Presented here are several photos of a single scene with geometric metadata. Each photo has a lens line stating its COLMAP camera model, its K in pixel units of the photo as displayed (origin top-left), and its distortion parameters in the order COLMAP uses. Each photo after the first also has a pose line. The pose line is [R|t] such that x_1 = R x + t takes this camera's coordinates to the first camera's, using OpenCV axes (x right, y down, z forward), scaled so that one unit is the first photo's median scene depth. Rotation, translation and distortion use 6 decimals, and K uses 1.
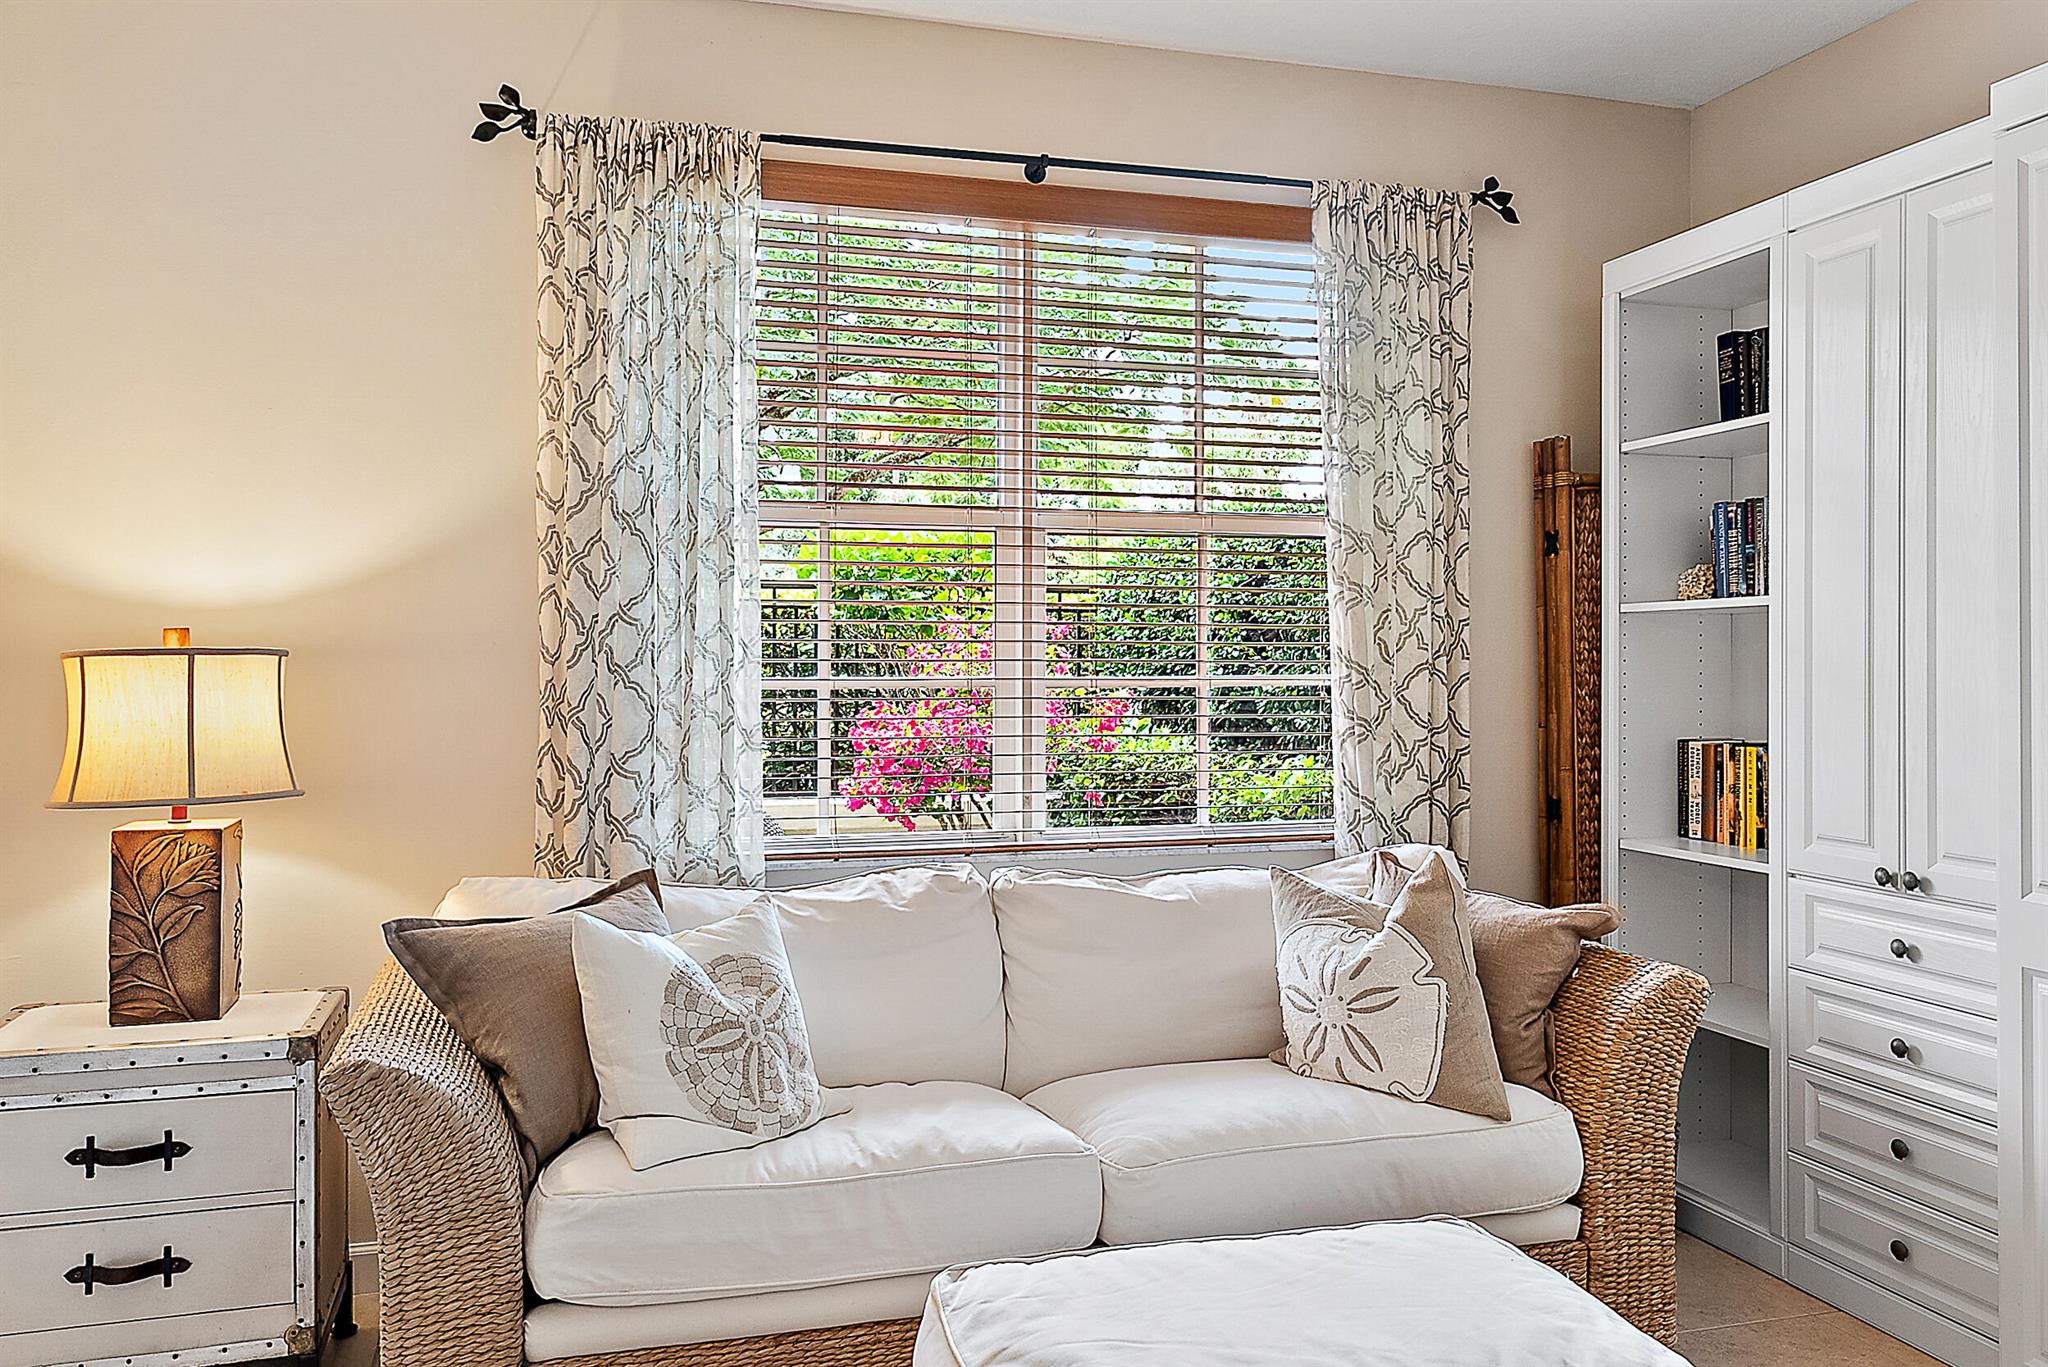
lens RADIAL K [[1573.5, 0, 1027.1], [0, 1573.5, 658.3], [0, 0, 1]] dist [-0.000405, -0.001116]
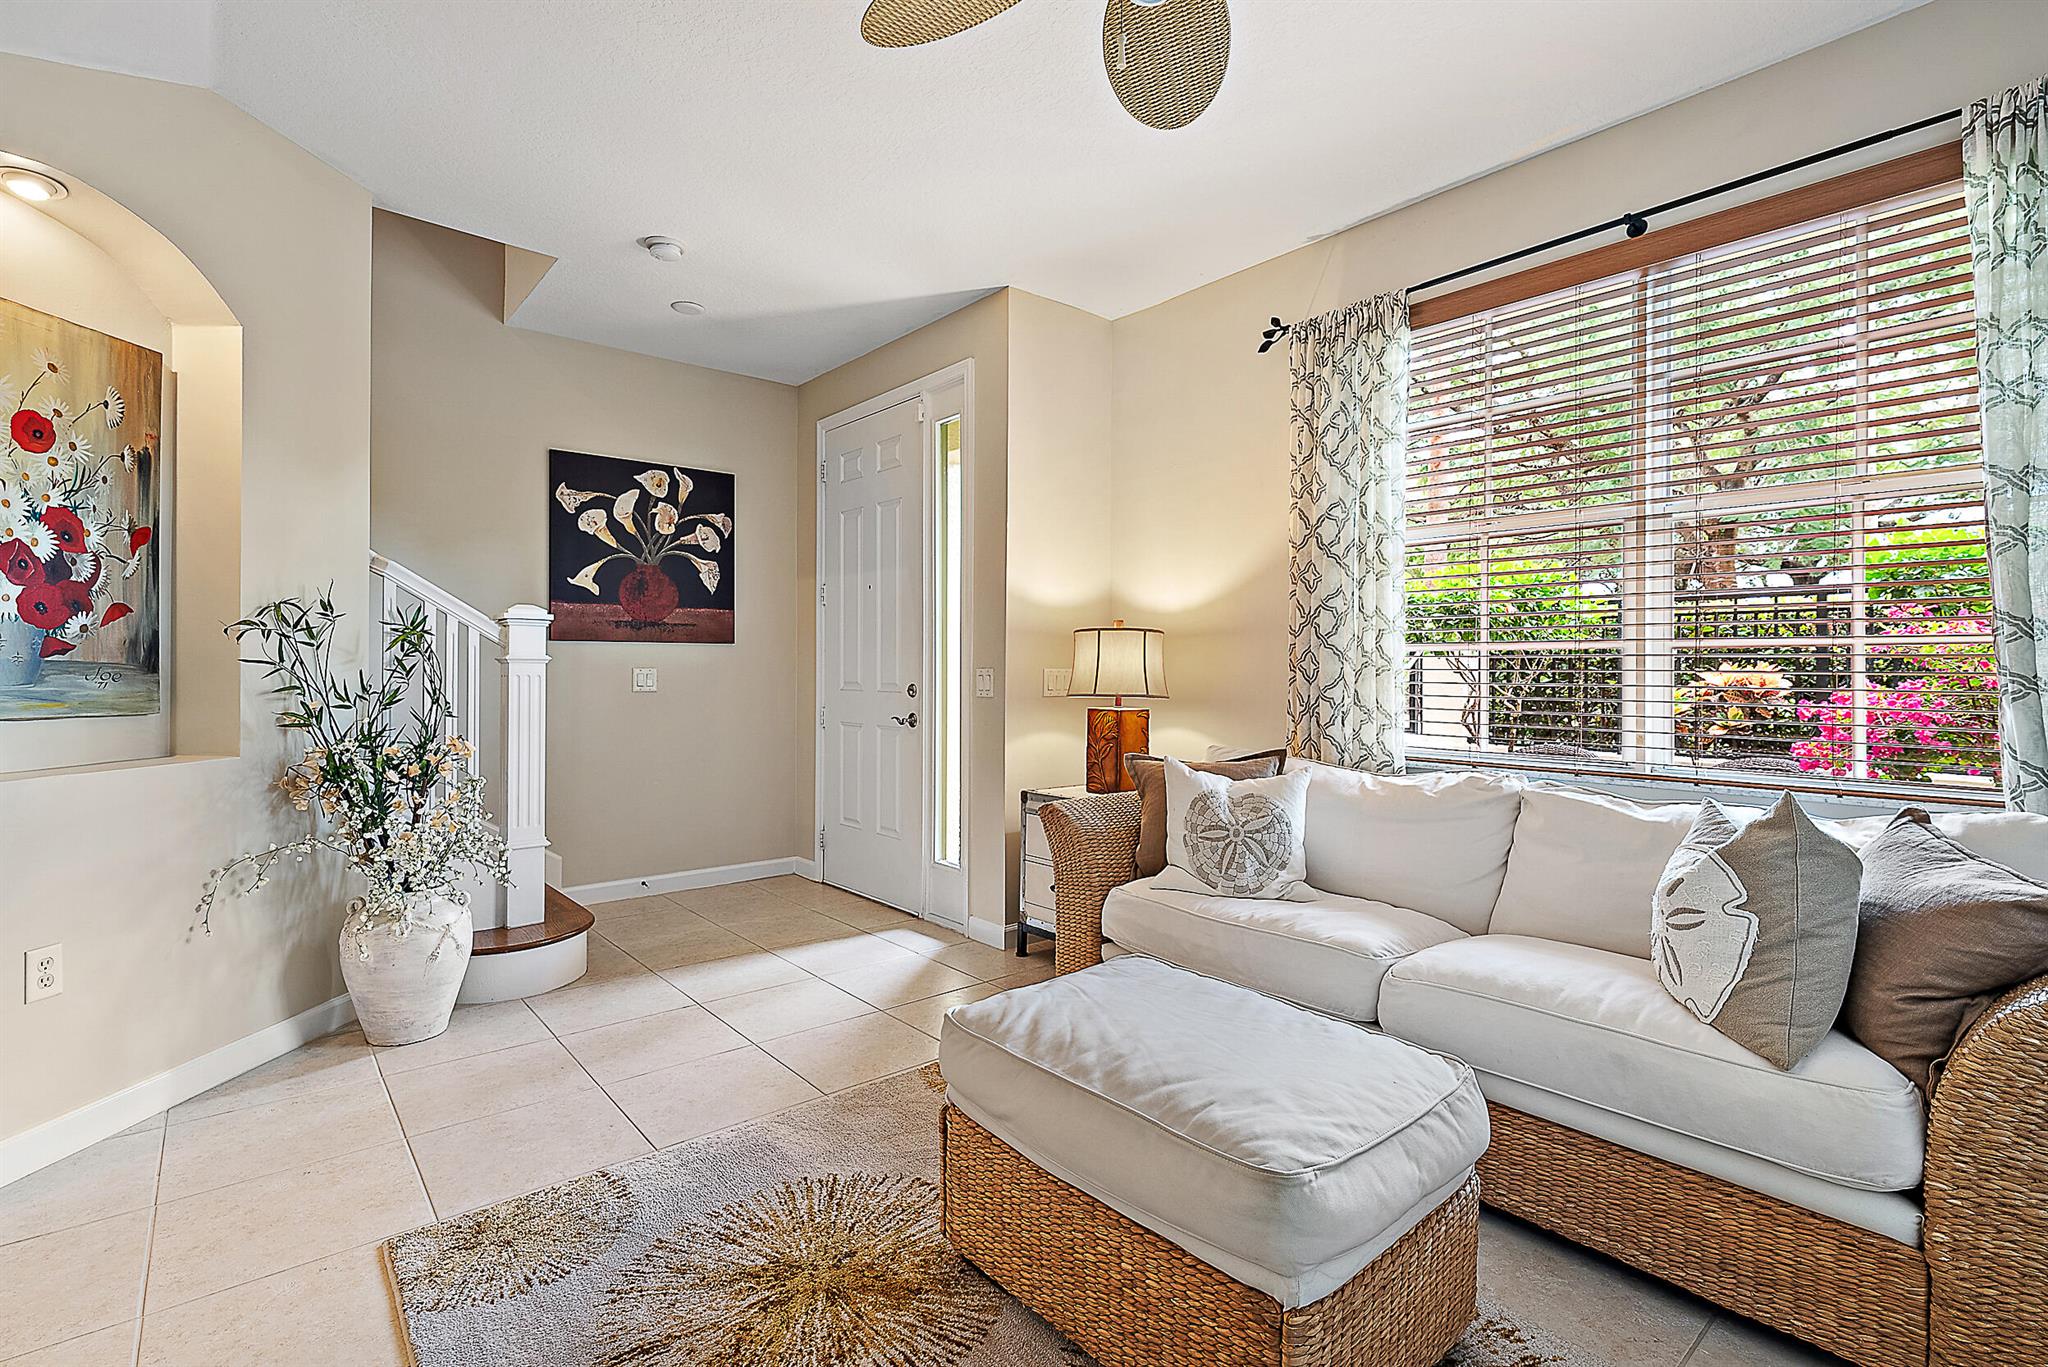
lens RADIAL K [[954.3, 0, 1023.2], [0, 954.3, 679.2], [0, 0, 1]] dist [0.000962, -0.000946]
pose [[0.393075, 0.008641, -0.919466, 0.566356], [-0.006925, 0.999955, 0.006437, 0.048192], [0.919480, 0.003837, 0.393117, 0.298316]]
